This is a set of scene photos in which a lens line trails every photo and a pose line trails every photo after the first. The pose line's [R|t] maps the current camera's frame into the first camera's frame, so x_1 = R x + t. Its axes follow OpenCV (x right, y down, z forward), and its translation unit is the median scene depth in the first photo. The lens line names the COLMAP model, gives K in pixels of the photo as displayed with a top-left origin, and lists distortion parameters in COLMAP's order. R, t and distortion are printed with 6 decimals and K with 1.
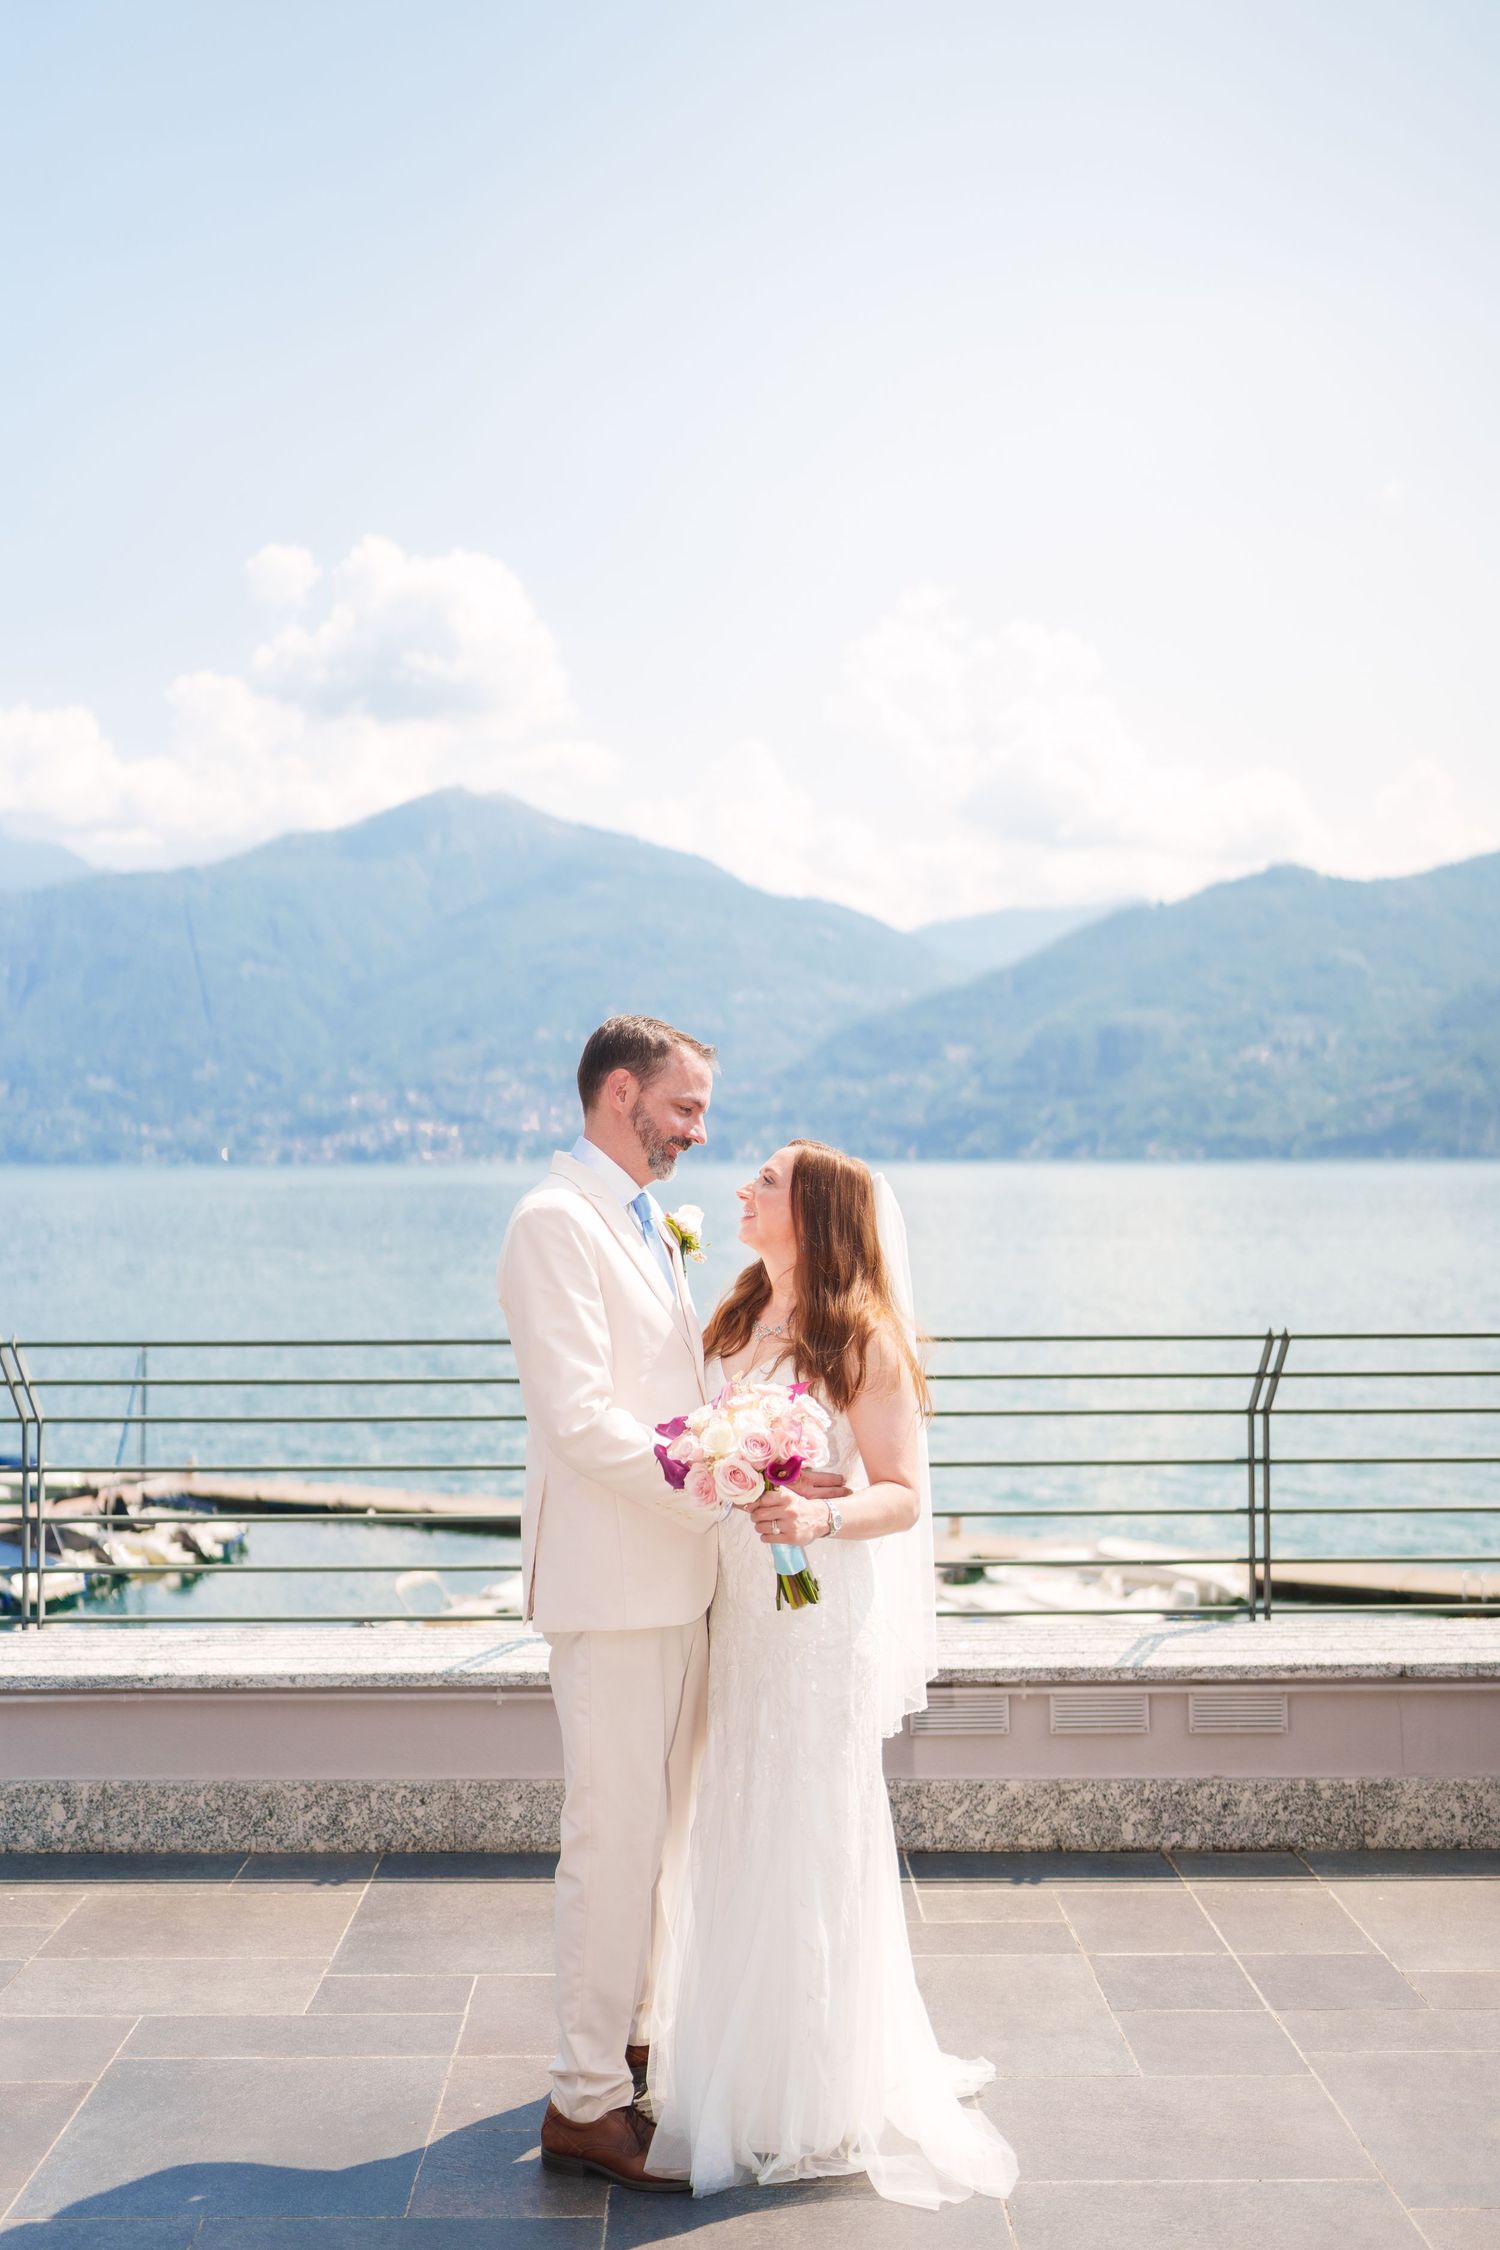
lens RADIAL K [[2234.3, 0, 739.4], [0, 2234.3, 1131.7], [0, 0, 1]] dist [-0.003350, 0.003985]
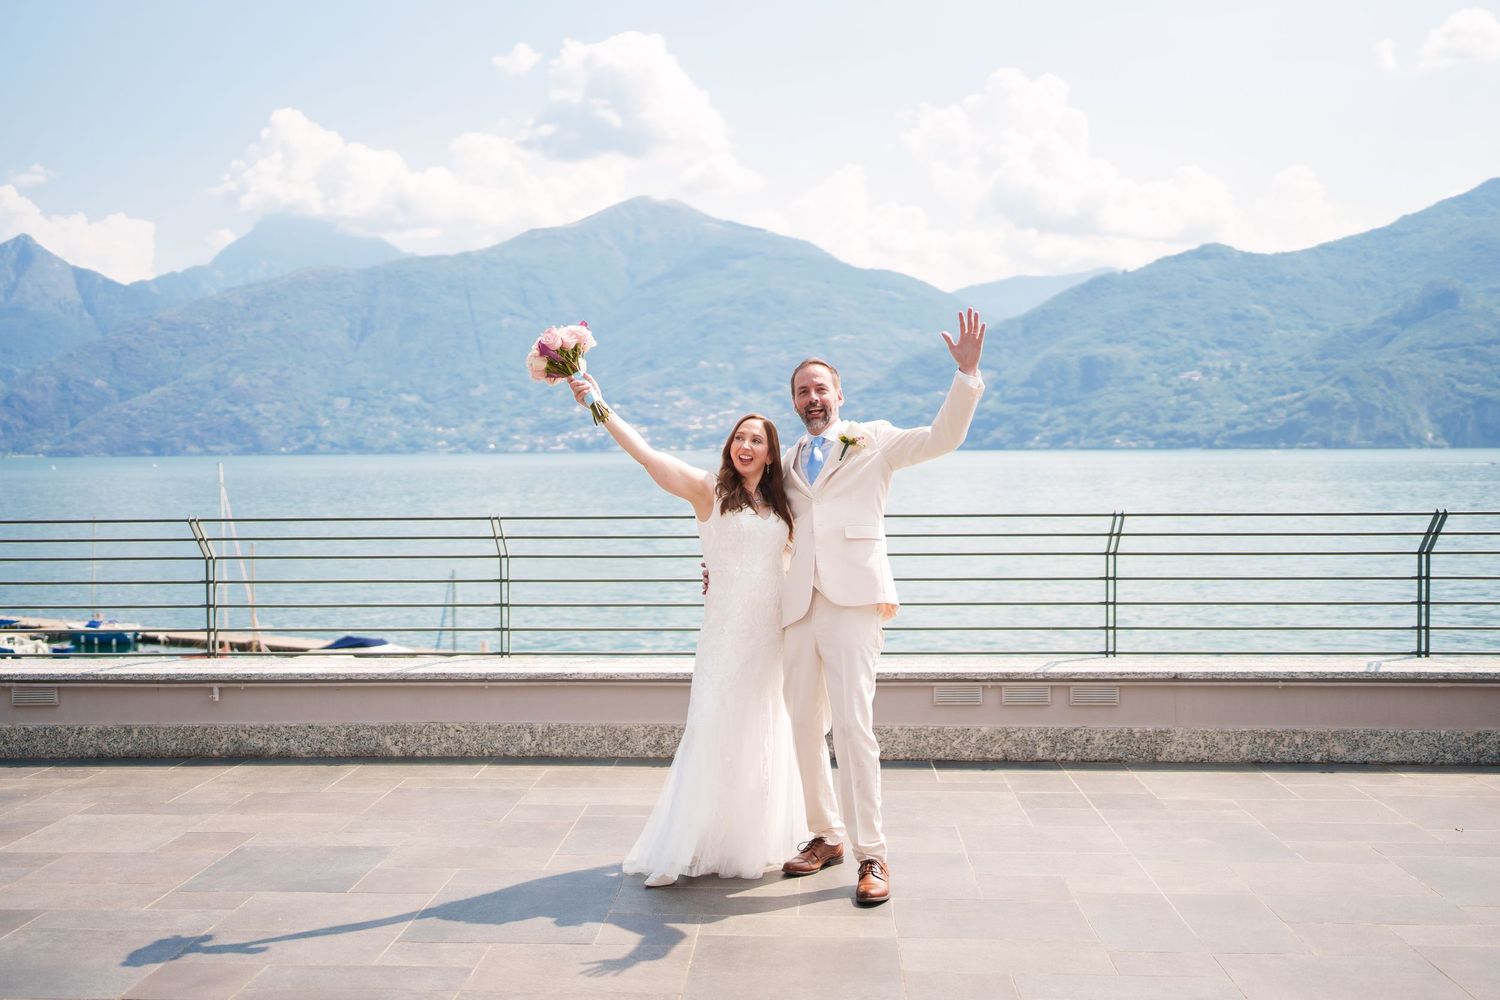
lens RADIAL K [[1541.2, 0, 745.8], [0, 1541.2, 504.3], [0, 0, 1]] dist [0.001642, 0.015737]
pose [[0.998352, 0.000237, -0.057394, -0.014560], [0.002468, 0.998890, 0.047044, 0.015625], [0.057342, -0.047108, 0.997243, -0.395660]]
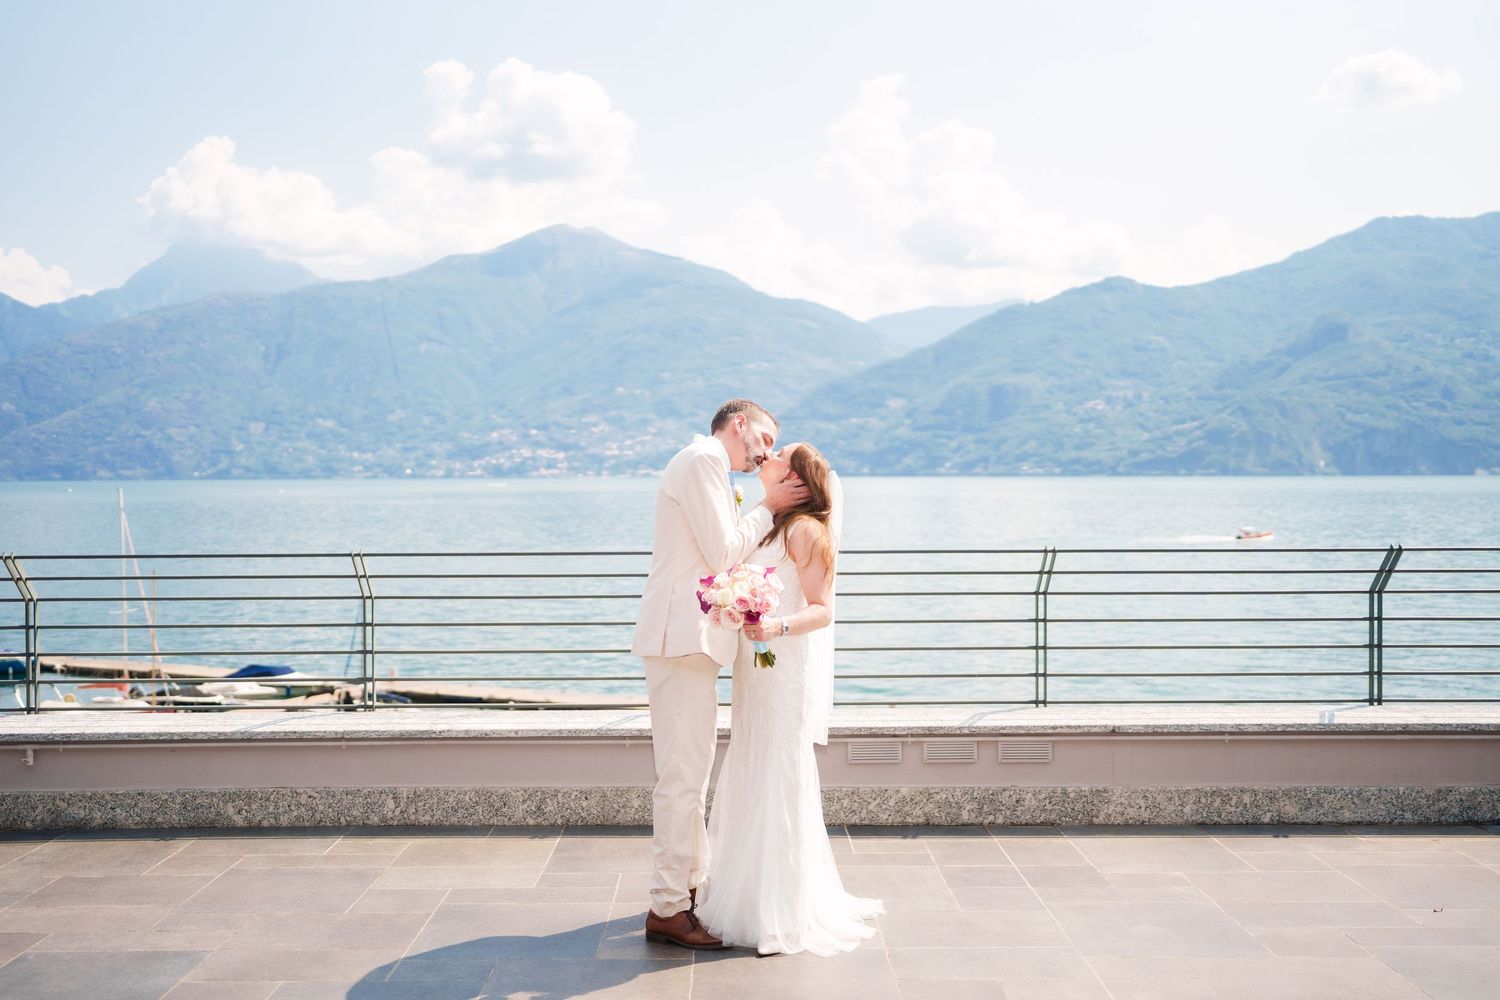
lens RADIAL K [[1505.1, 0, 750.9], [0, 1505.1, 505.2], [0, 0, 1]] dist [0.003472, 0.008026]
pose [[1.000000, 0.000604, 0.000176, -0.004626], [-0.000610, 0.999498, 0.031682, 0.014802], [-0.000157, -0.031682, 0.999498, -0.227819]]
